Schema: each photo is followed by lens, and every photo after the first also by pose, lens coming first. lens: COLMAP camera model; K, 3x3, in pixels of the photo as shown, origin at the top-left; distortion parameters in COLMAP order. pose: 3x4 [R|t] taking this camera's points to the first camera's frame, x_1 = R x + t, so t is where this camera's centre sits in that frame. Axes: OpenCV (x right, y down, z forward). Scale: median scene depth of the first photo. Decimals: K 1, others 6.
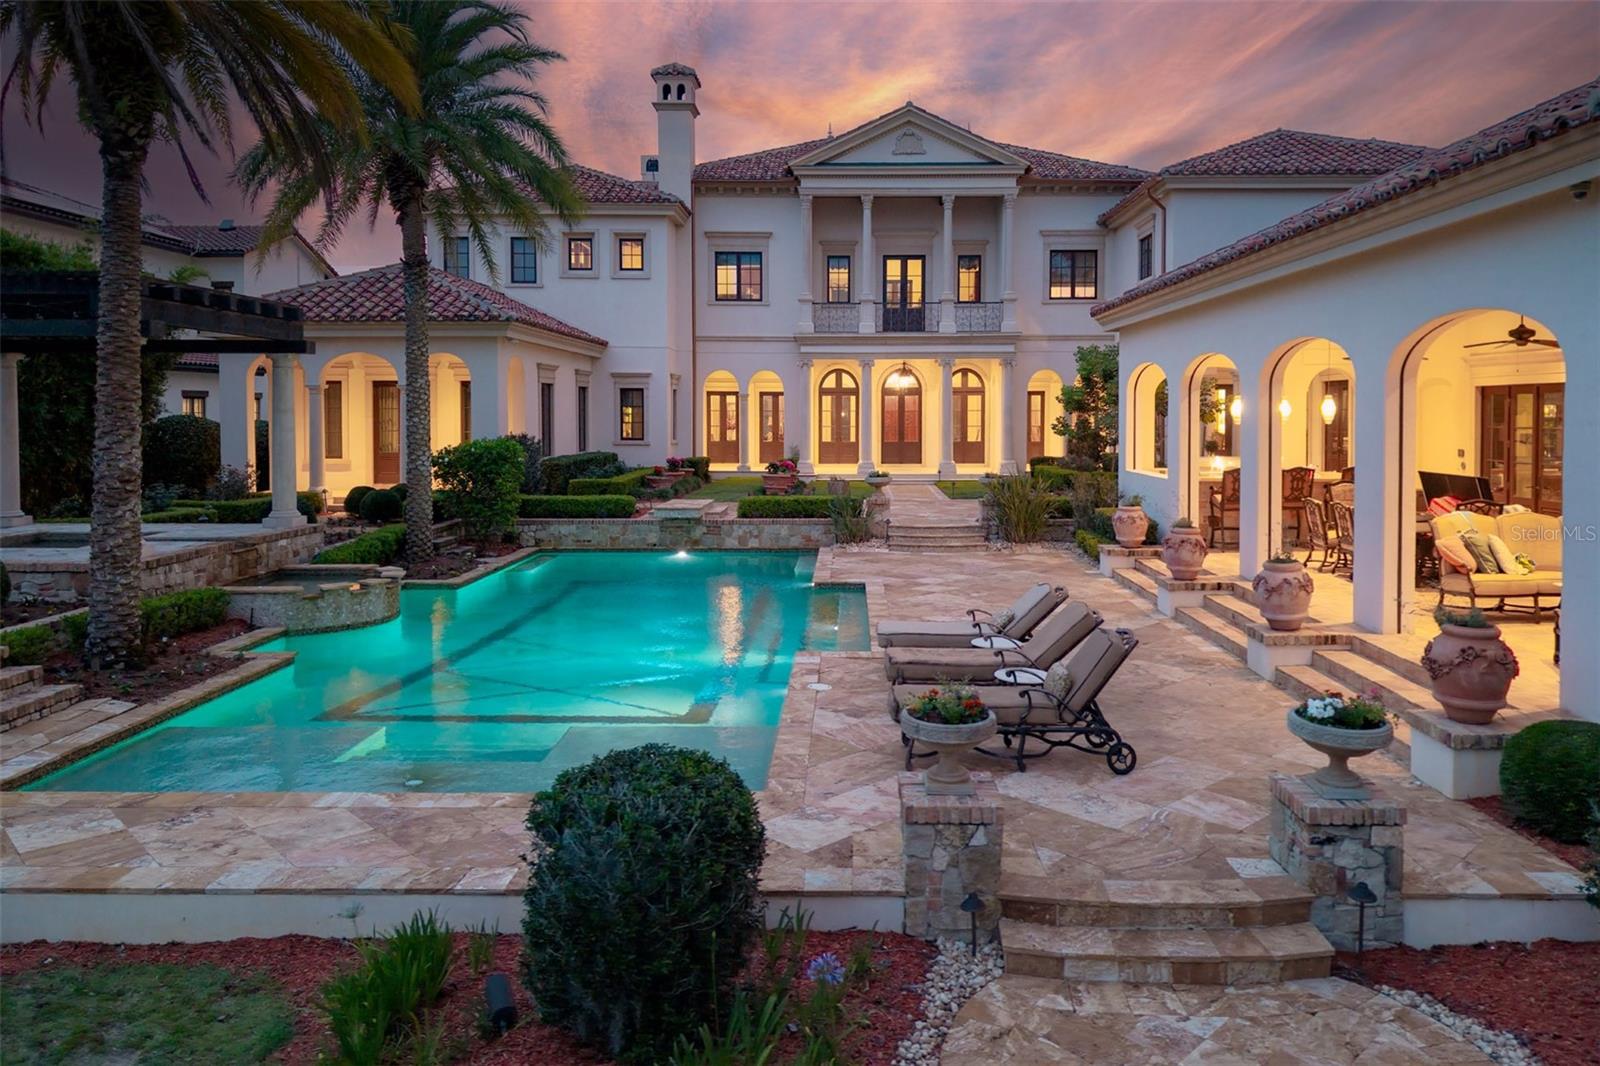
lens RADIAL K [[1127.9, 0, 800.8], [0, 1127.9, 503.7], [0, 0, 1]] dist [0.005784, -0.011694]
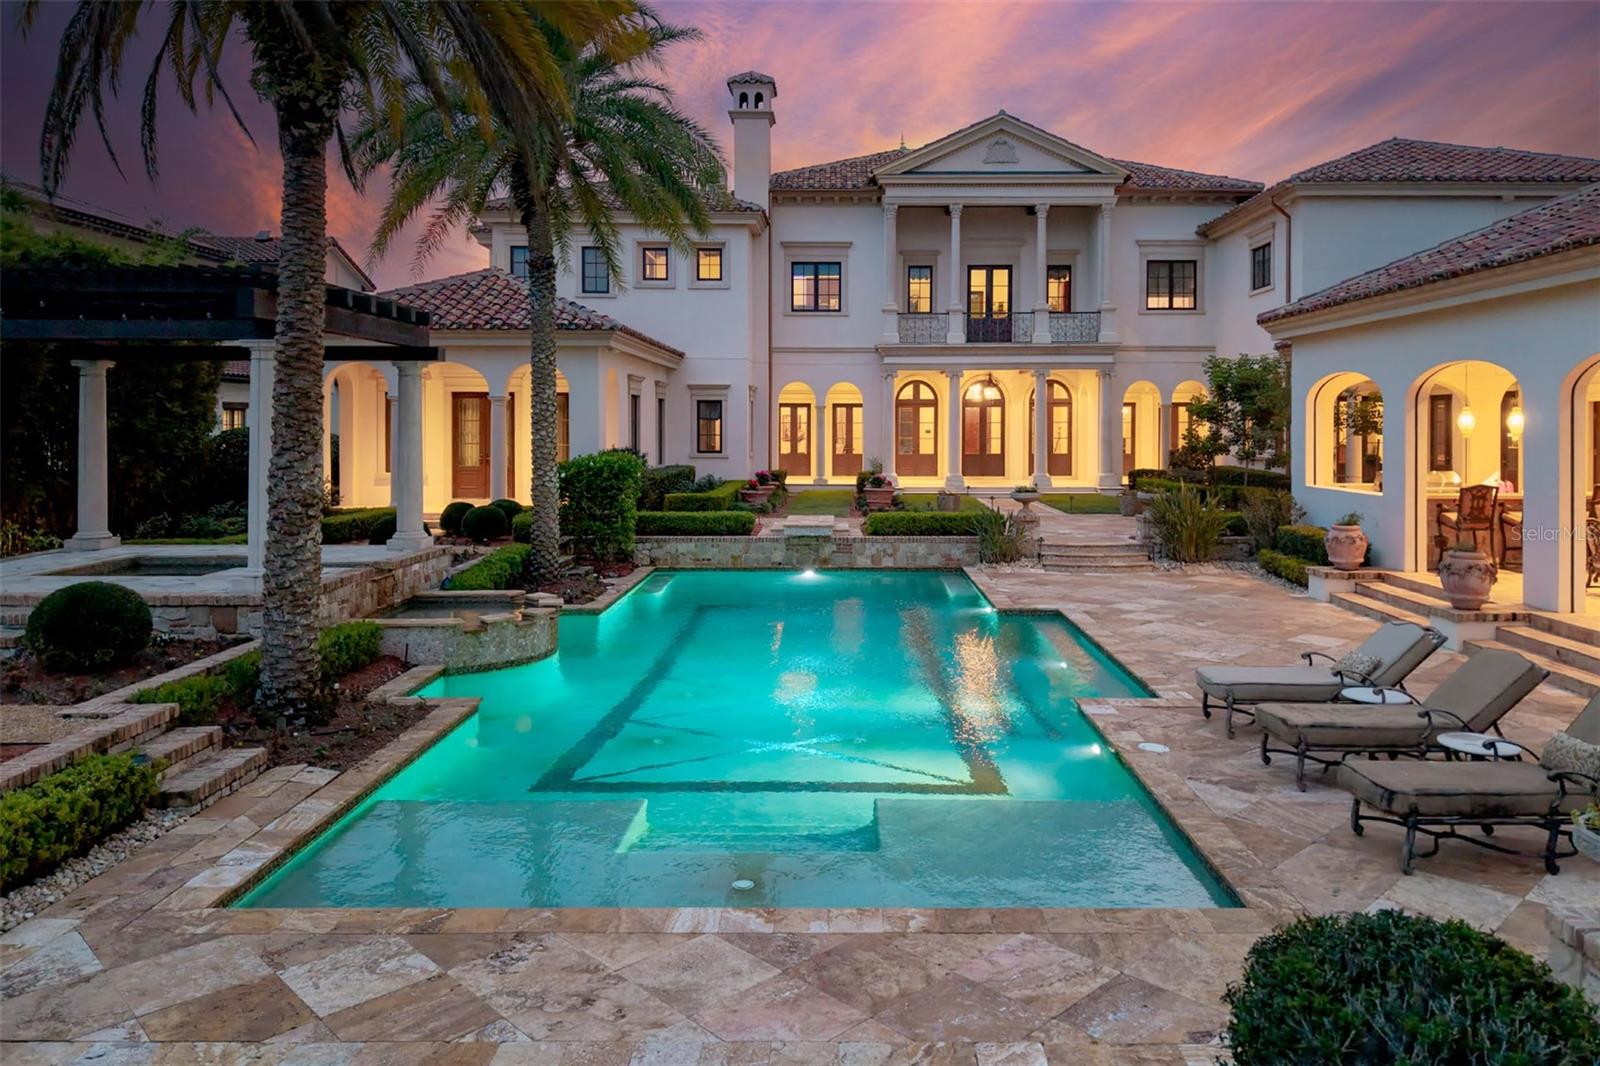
lens RADIAL K [[1074.5, 0, 806.8], [0, 1074.5, 489.9], [0, 0, 1]] dist [0.004797, -0.001865]
pose [[0.999488, -0.001996, 0.031940, -0.134784], [0.002614, 0.999810, -0.019309, -0.008220], [-0.031895, 0.019383, 0.999303, 0.093088]]
